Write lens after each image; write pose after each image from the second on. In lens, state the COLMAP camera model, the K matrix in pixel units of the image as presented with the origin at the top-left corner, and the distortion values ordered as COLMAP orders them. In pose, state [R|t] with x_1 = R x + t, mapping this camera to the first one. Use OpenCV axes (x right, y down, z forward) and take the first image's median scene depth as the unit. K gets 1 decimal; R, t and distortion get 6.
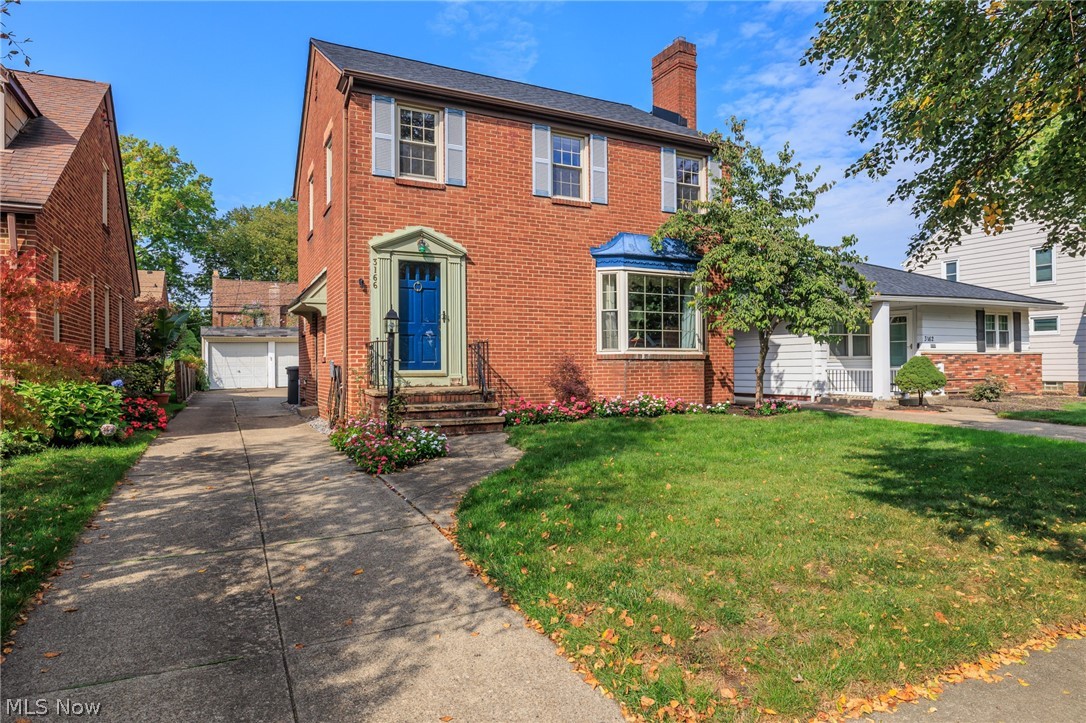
lens RADIAL K [[649.7, 0, 540.9], [0, 649.7, 360.2], [0, 0, 1]] dist [-0.005665, -0.000513]
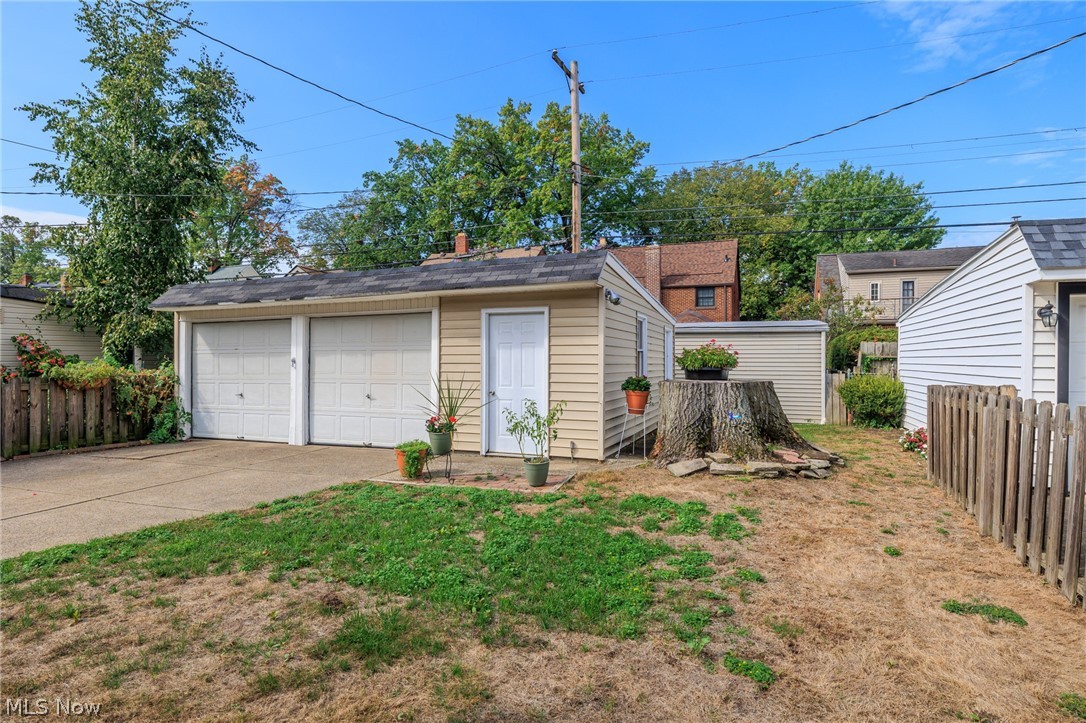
lens RADIAL K [[584.9, 0, 542.1], [0, 584.9, 361.9], [0, 0, 1]] dist [-0.002024, -0.001314]
pose [[0.677710, 0.011038, -0.735246, -0.079845], [-0.000747, 0.999897, 0.014323, -0.007936], [0.735329, -0.009158, 0.677649, 0.883322]]
